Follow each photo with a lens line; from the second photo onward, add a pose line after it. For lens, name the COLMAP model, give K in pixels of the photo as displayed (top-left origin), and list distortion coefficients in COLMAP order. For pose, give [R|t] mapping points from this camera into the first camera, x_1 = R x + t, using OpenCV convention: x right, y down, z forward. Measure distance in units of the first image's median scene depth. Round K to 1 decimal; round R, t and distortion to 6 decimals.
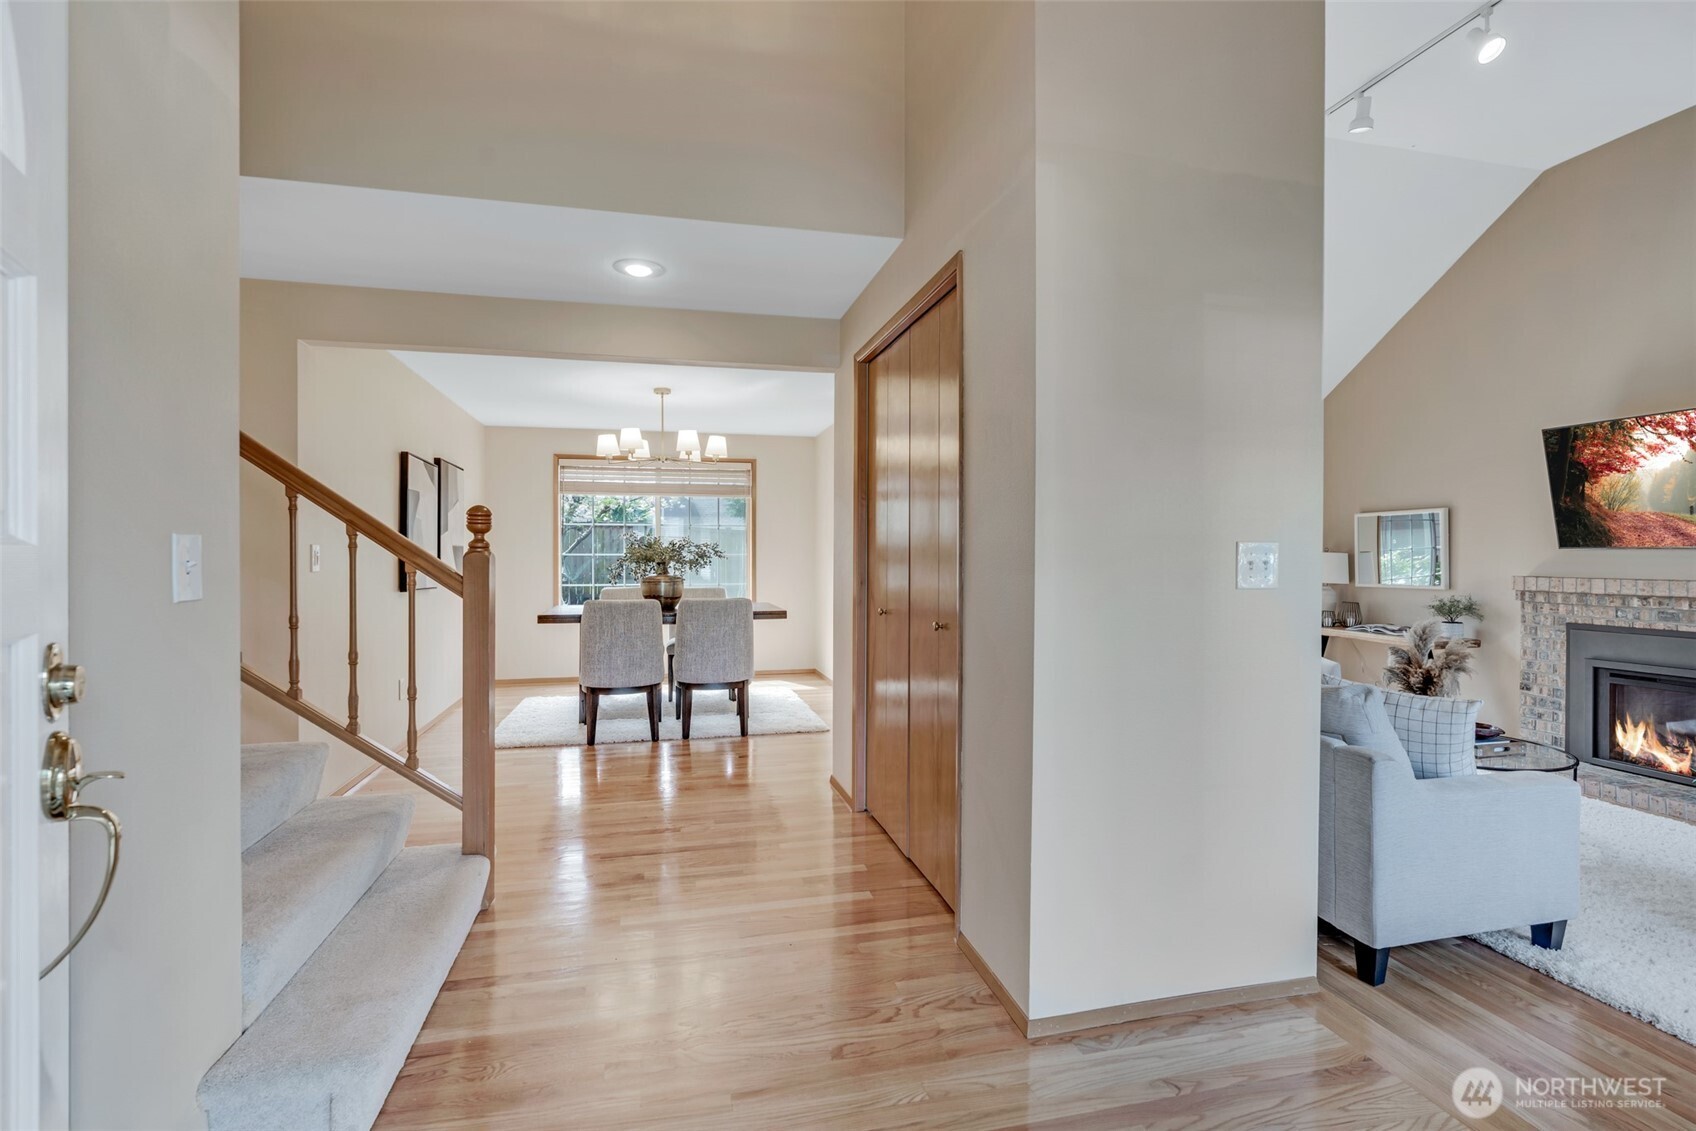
lens RADIAL K [[784.1, 0, 846.5], [0, 784.1, 560.7], [0, 0, 1]] dist [-0.005546, 0.003081]
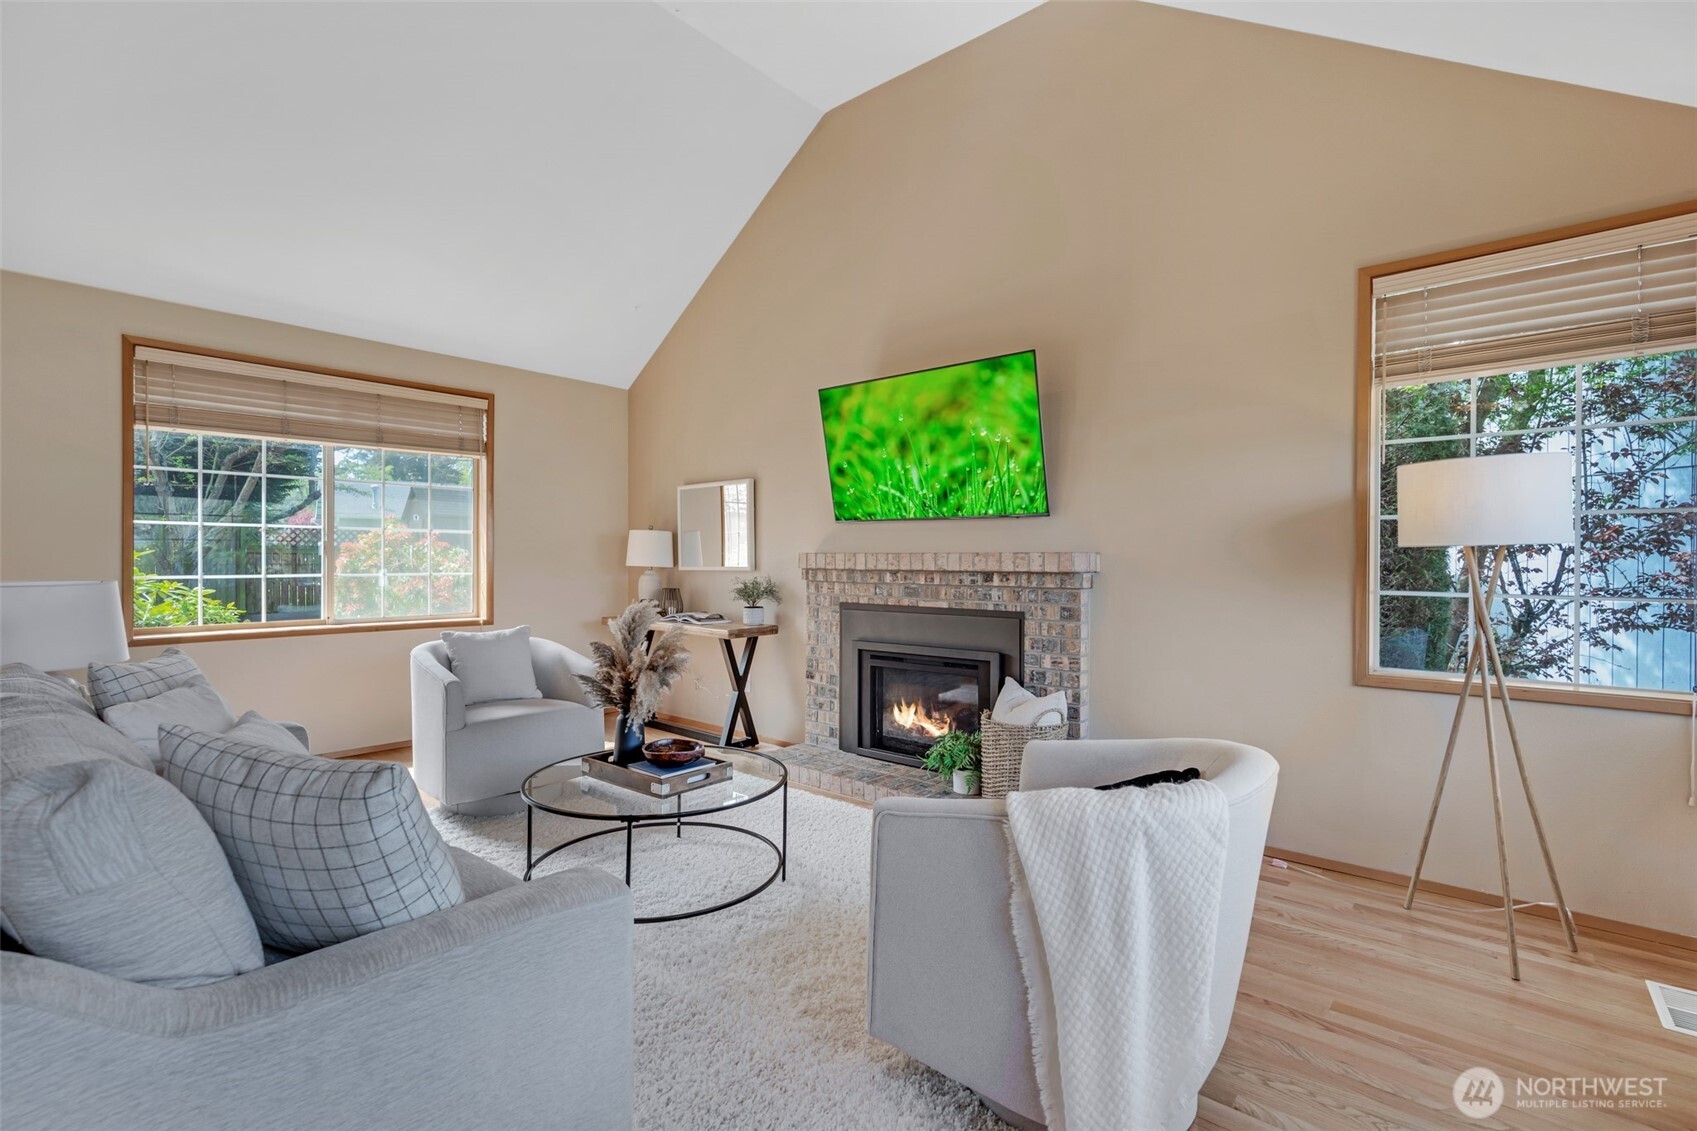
lens RADIAL K [[784.5, 0, 844.9], [0, 784.5, 556.7], [0, 0, 1]] dist [-0.005546, 0.003081]
pose [[0.813782, 0.002833, 0.581163, 0.389329], [0.001135, 0.999978, -0.006465, 0.031433], [-0.581169, 0.005921, 0.813761, 0.246712]]
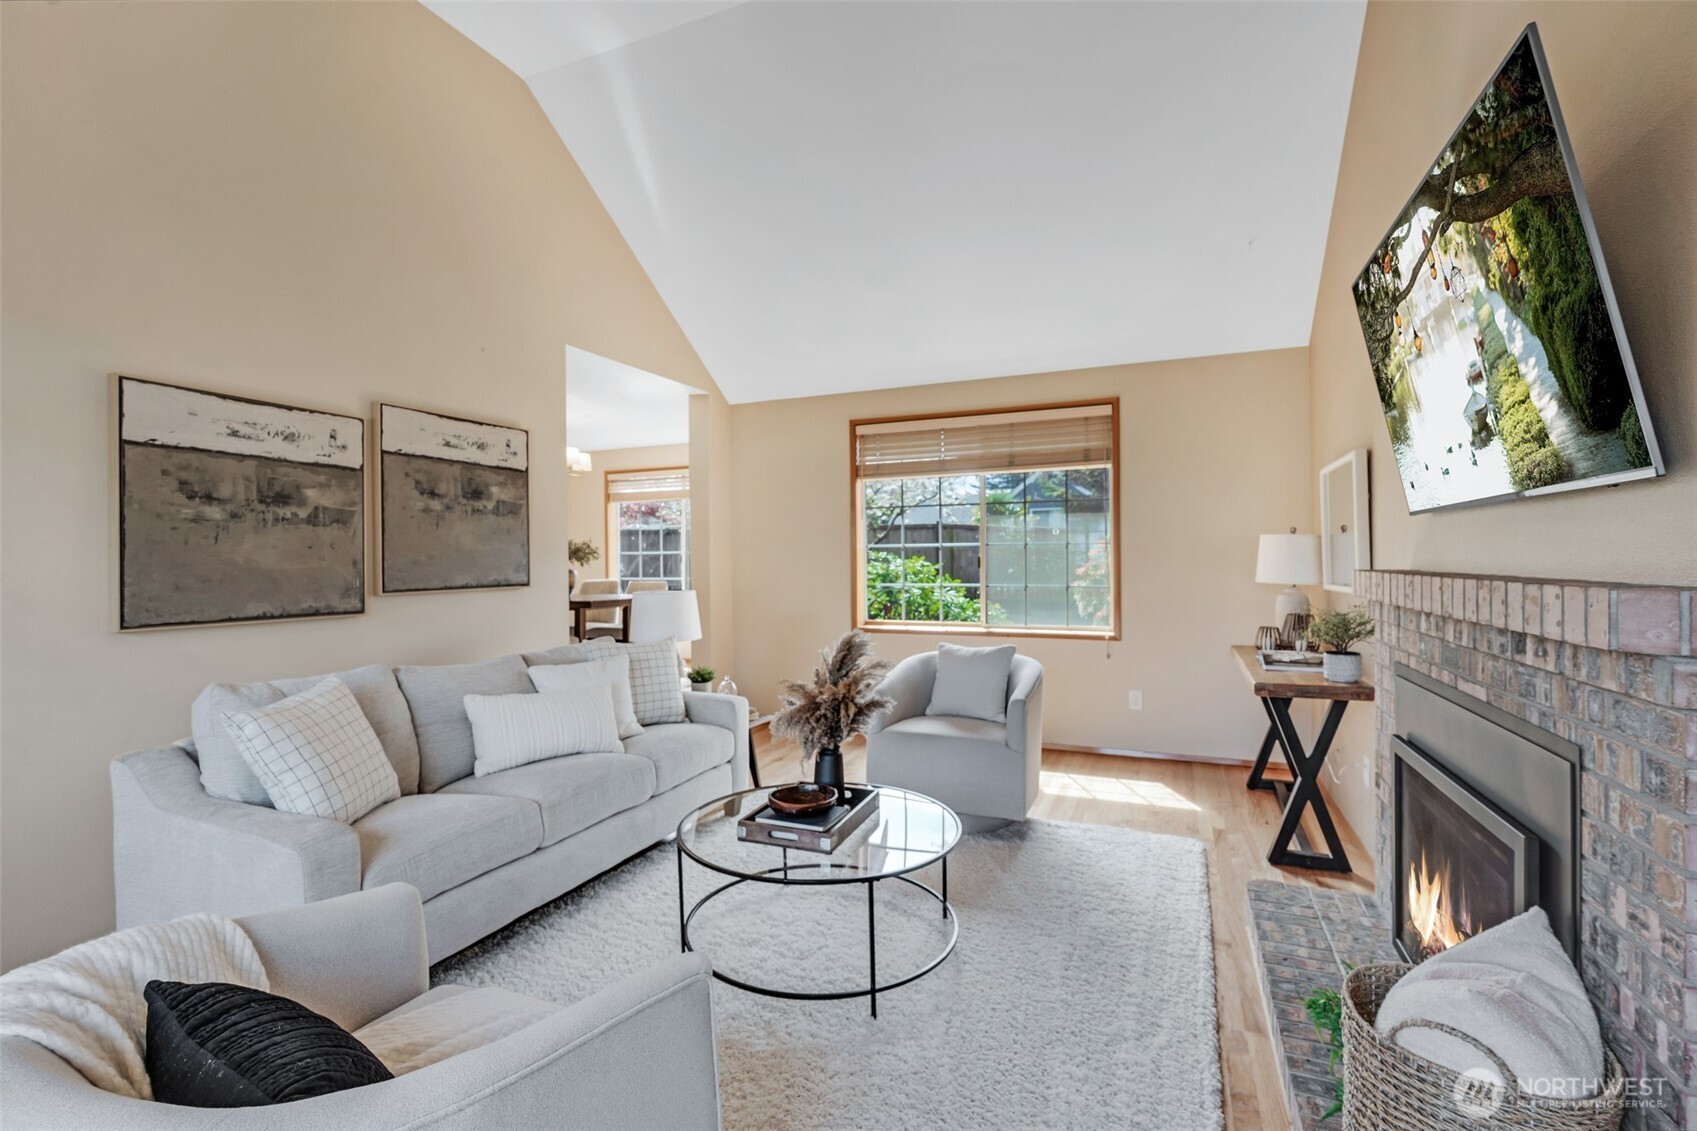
lens RADIAL K [[784.5, 0, 836.6], [0, 784.5, 561.7], [0, 0, 1]] dist [-0.005546, 0.003081]
pose [[0.807817, -0.006286, -0.589400, 0.962185], [0.007532, 0.999972, -0.000342, 0.009308], [0.589385, -0.004163, 0.807842, 0.377676]]
